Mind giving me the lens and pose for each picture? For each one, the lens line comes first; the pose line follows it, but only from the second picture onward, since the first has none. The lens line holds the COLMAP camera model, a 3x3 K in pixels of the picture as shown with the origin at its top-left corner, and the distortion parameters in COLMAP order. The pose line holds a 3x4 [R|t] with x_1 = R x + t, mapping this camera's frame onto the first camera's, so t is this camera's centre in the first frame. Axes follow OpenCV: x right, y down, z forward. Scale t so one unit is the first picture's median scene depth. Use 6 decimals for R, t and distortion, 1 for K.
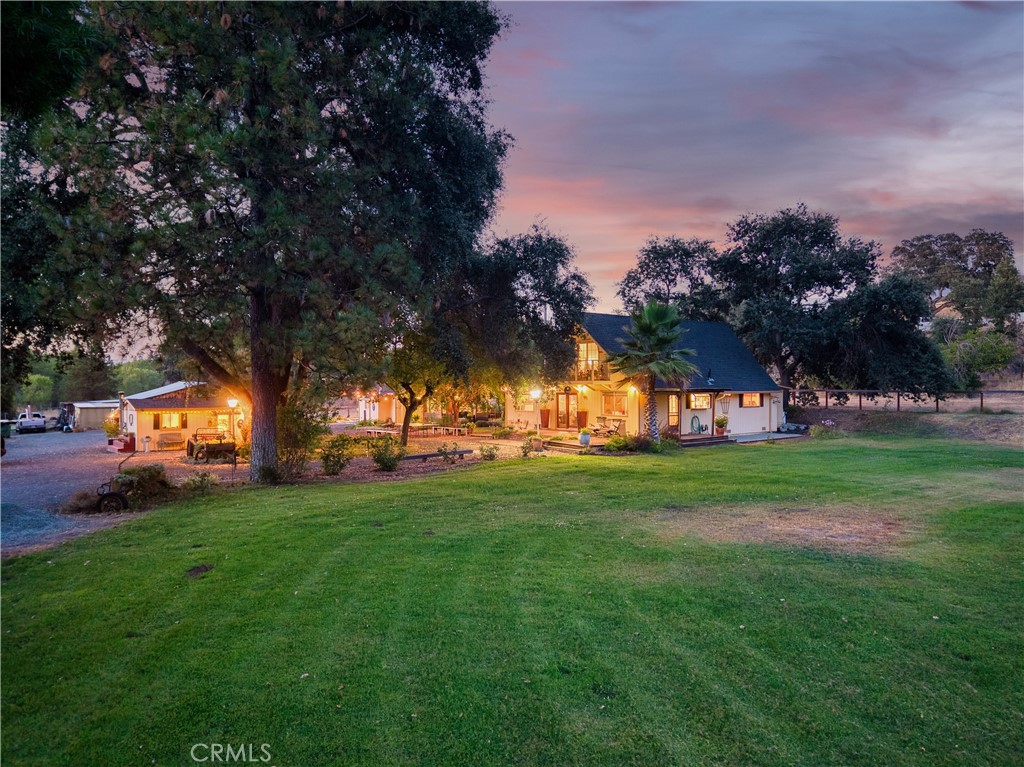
lens RADIAL K [[716.9, 0, 512.6], [0, 716.9, 384.0], [0, 0, 1]] dist [0.011991, 0.002991]
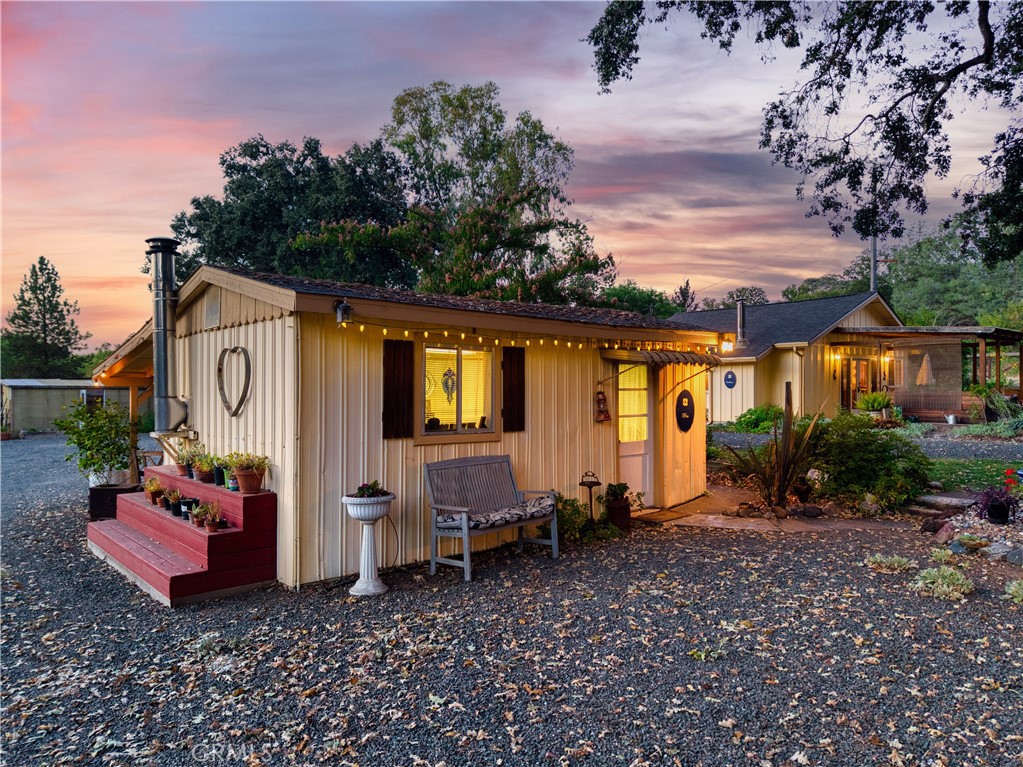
lens RADIAL K [[716.2, 0, 510.9], [0, 716.2, 384.0], [0, 0, 1]] dist [0.011991, 0.002991]
pose [[0.999172, -0.002575, 0.040607, -0.465900], [0.002549, 0.999997, 0.000685, 0.049879], [-0.040608, -0.000581, 0.999175, 0.818480]]
